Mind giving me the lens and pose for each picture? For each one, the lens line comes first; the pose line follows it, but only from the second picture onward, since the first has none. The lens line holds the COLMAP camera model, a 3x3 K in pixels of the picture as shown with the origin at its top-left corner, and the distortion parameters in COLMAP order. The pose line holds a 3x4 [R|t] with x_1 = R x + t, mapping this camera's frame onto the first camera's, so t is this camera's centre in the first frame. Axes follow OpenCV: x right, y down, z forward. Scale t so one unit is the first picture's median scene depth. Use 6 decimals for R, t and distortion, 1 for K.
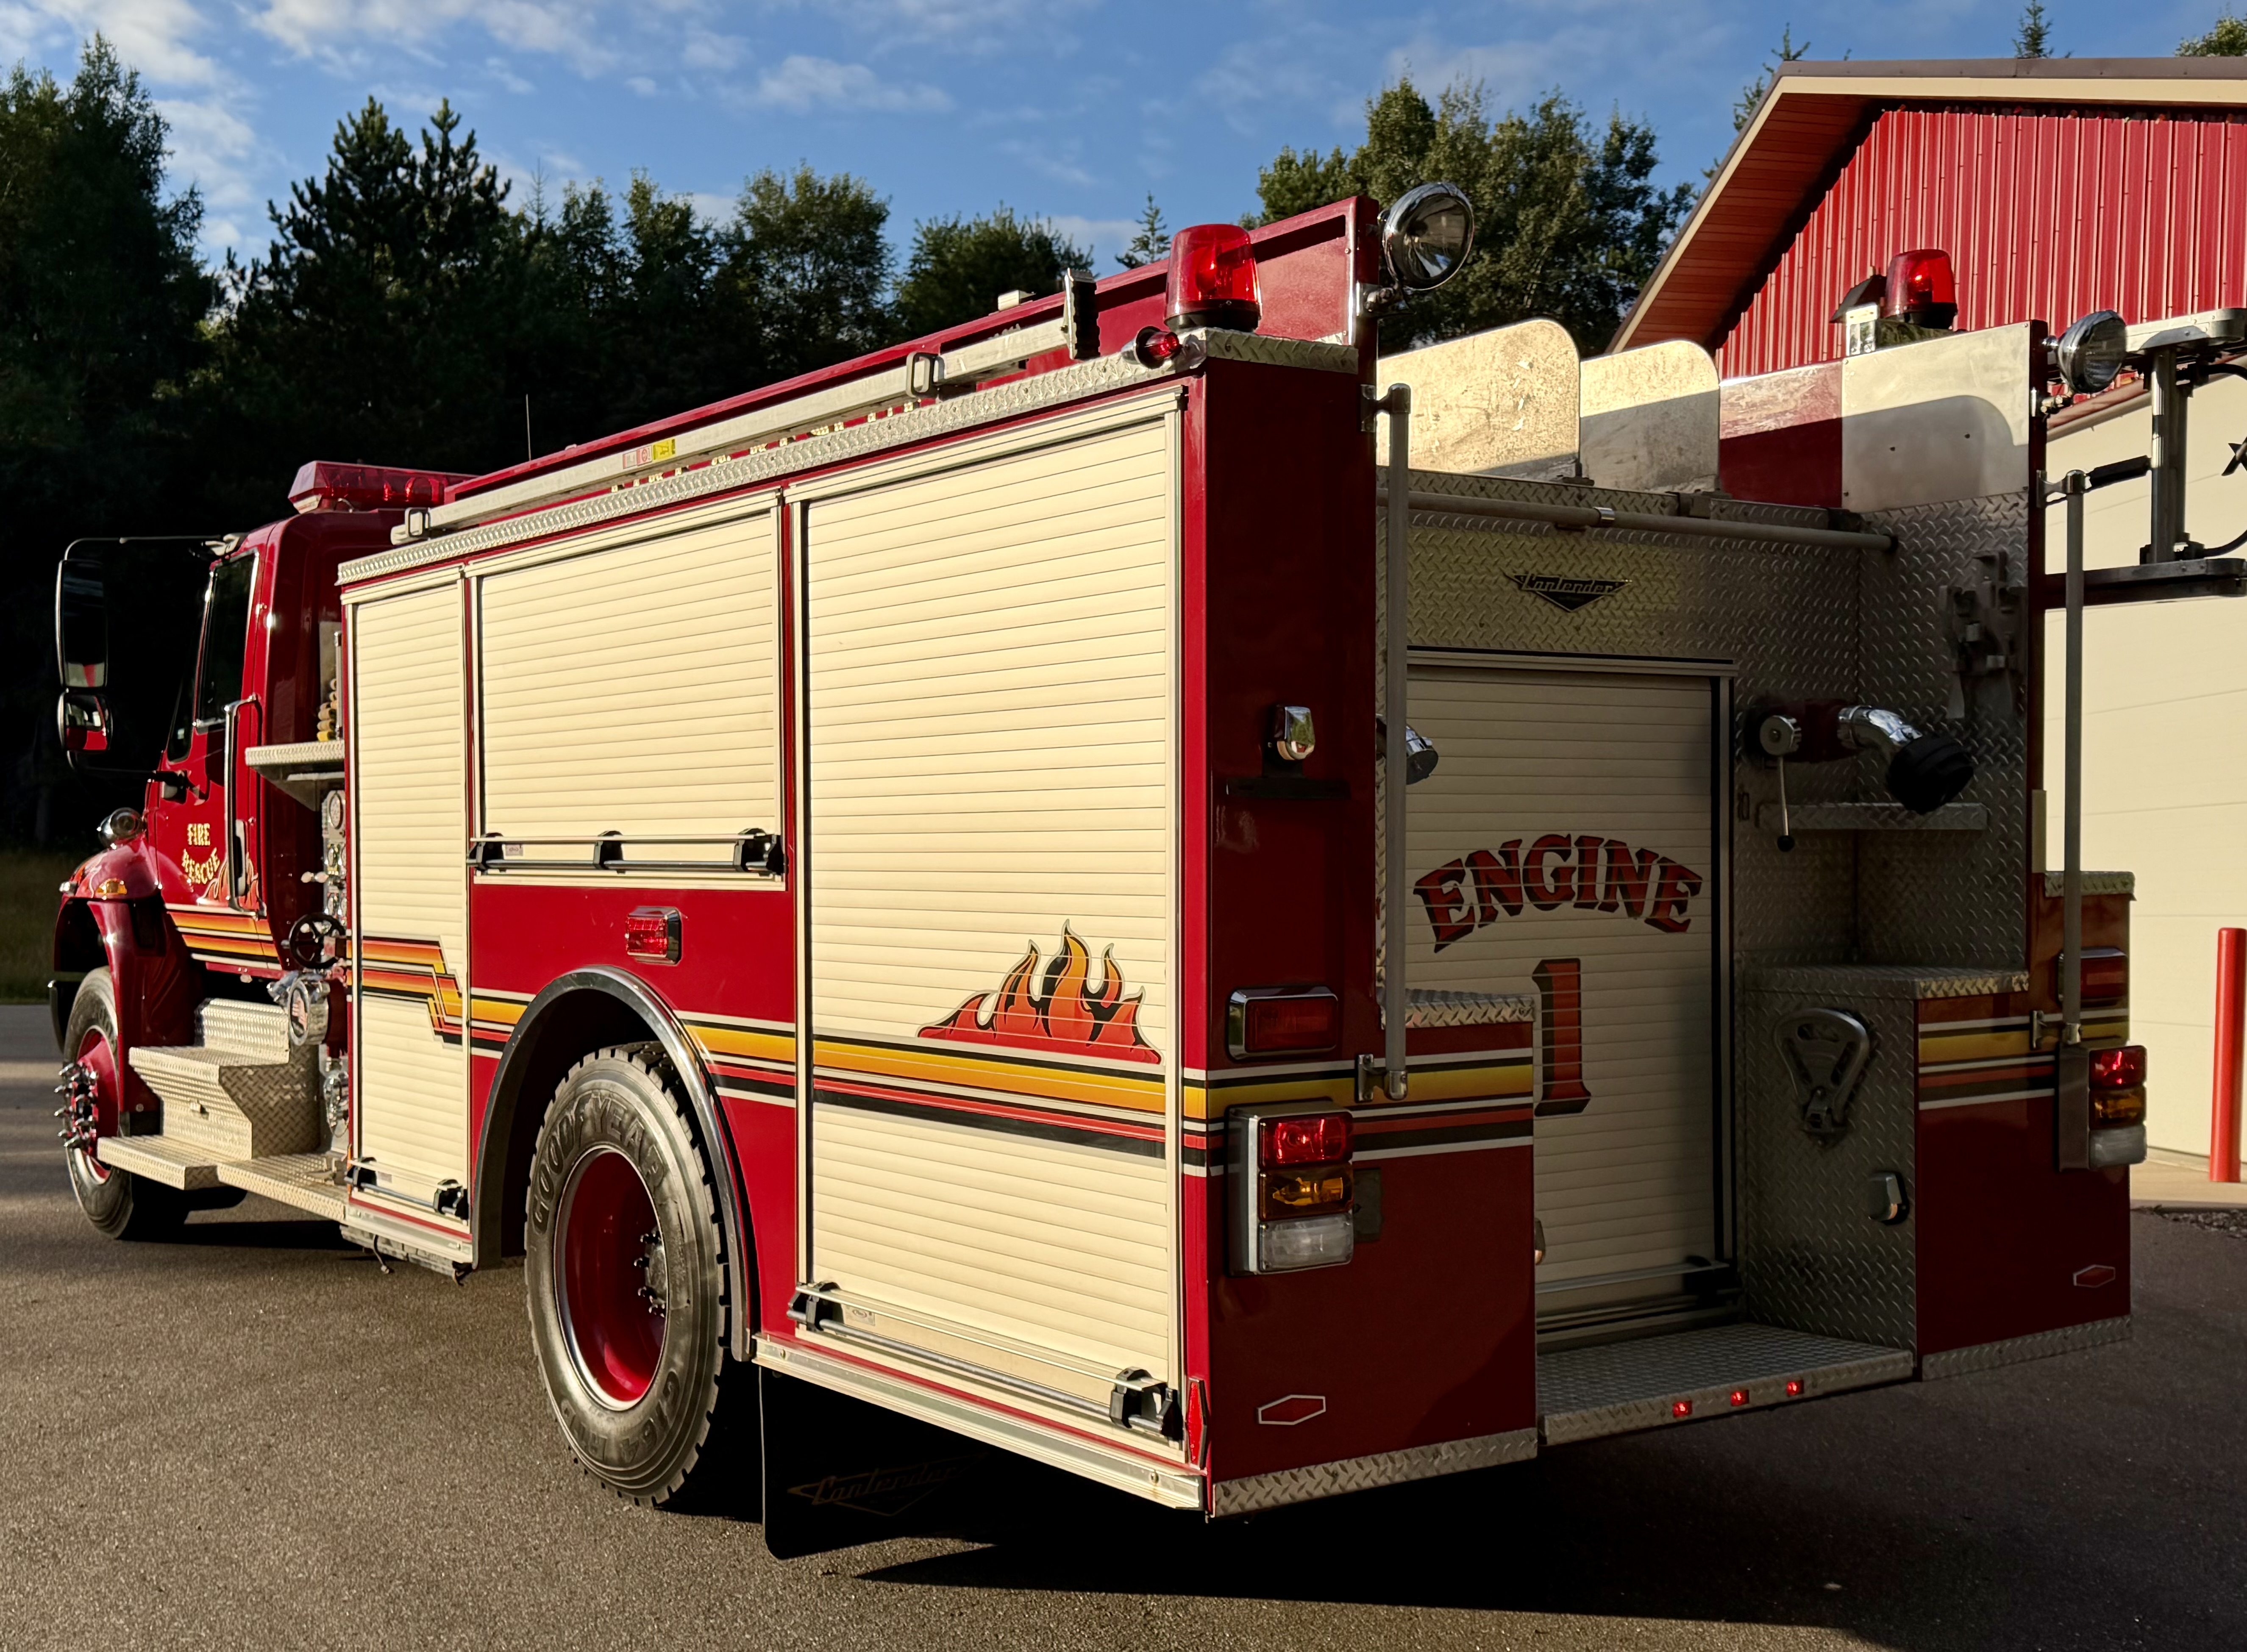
lens RADIAL K [[2602.8, 0, 1027.8], [0, 2602.8, 834.2], [0, 0, 1]] dist [0.021898, 0.000869]
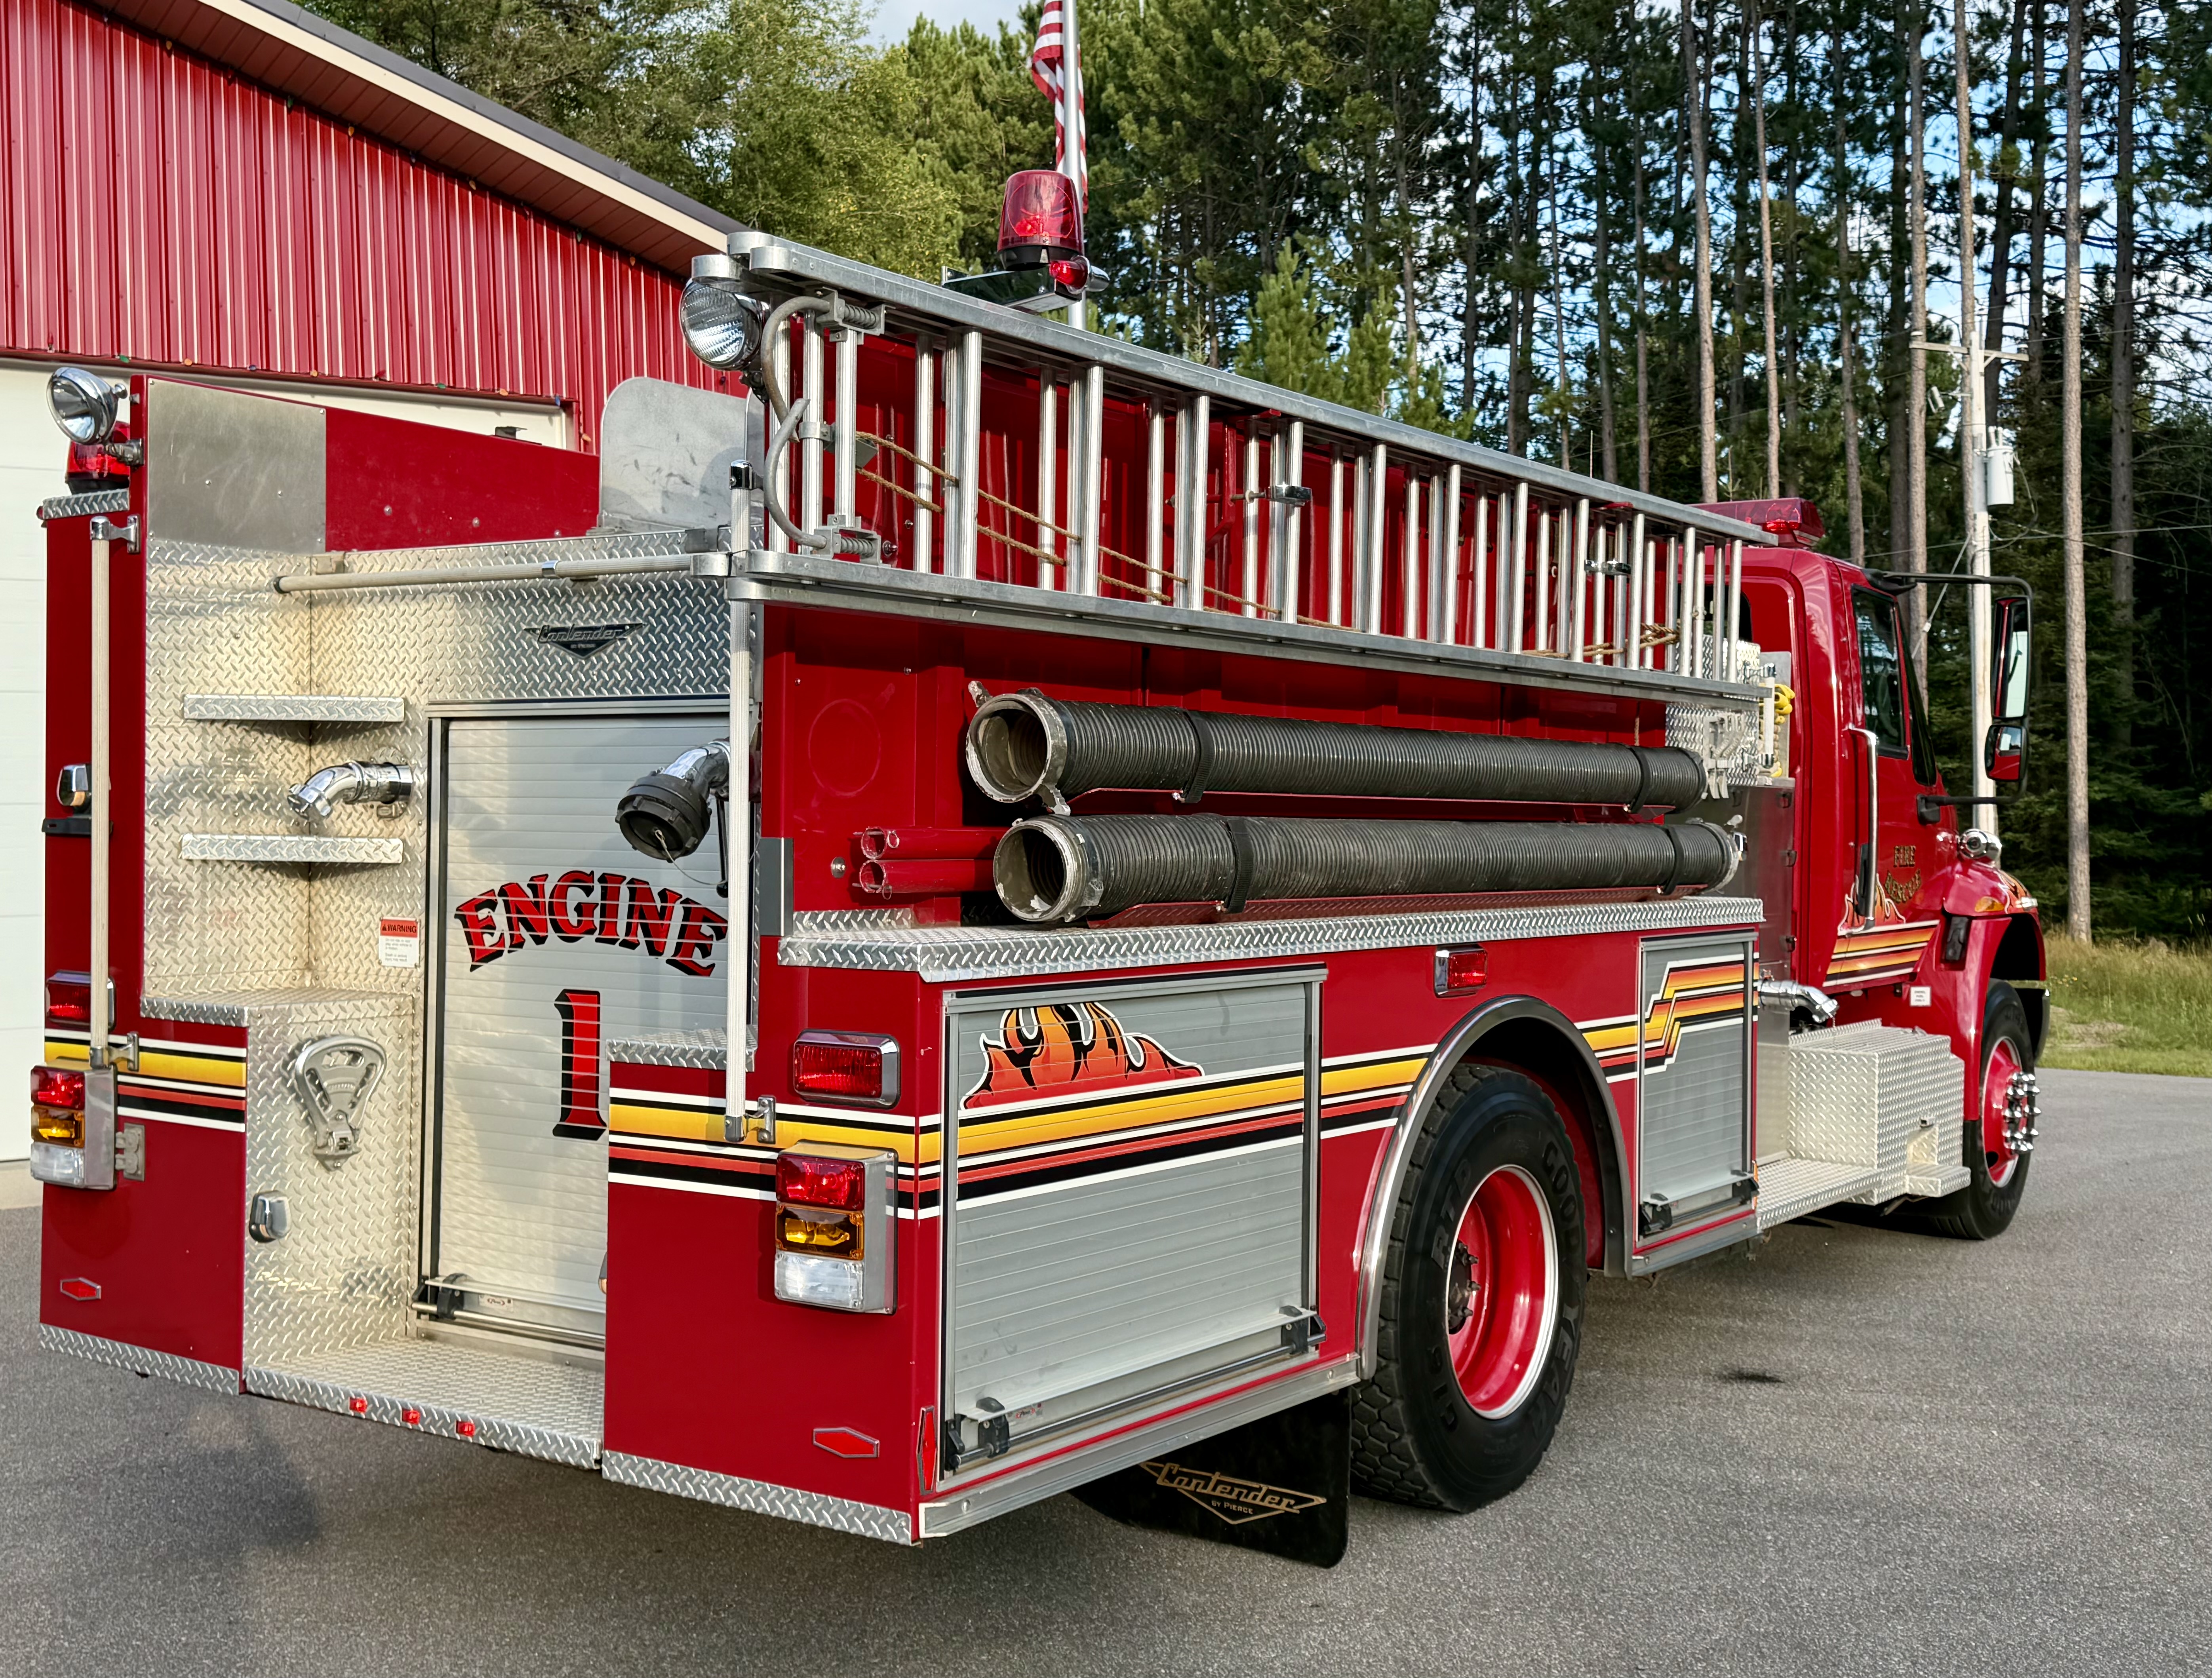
lens RADIAL K [[2454.3, 0, 1189.6], [0, 2454.3, 827.7], [0, 0, 1]] dist [0.031704, -0.014369]
pose [[0.378880, 0.015050, -0.925323, 1.216619], [-0.015456, 0.999831, 0.009934, -0.031184], [0.925317, 0.010538, 0.379048, 0.854786]]
